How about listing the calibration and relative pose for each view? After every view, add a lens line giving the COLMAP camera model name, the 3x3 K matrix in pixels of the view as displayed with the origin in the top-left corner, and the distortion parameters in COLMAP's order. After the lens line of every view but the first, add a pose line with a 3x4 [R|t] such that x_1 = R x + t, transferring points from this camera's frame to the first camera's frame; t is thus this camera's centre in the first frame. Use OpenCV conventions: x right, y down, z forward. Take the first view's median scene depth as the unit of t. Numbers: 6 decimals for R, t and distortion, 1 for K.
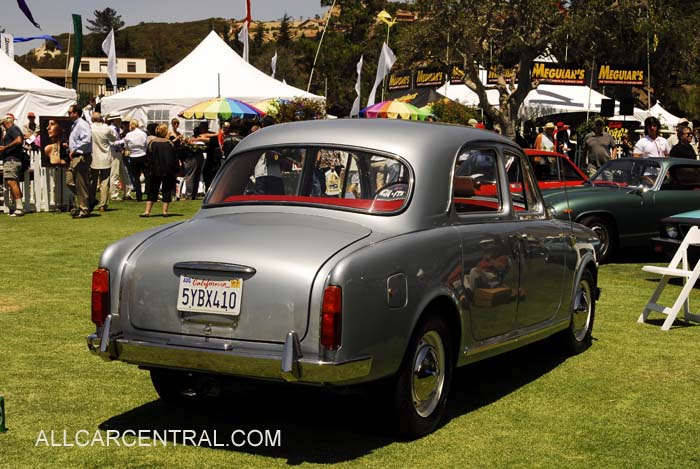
lens RADIAL K [[1208.0, 0, 348.9], [0, 1208.0, 233.7], [0, 0, 1]] dist [0.231582, 0.000000]
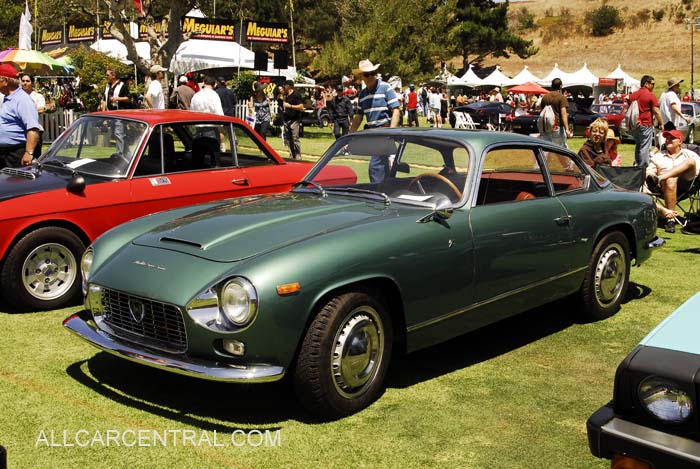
lens RADIAL K [[923.6, 0, 349.1], [0, 923.6, 235.1], [0, 0, 1]] dist [-0.011255, 0.000000]
pose [[0.948696, -0.052464, 0.311807, 0.034215], [0.029248, 0.996471, 0.078674, -0.017166], [-0.314834, -0.065518, 0.946883, 0.225779]]
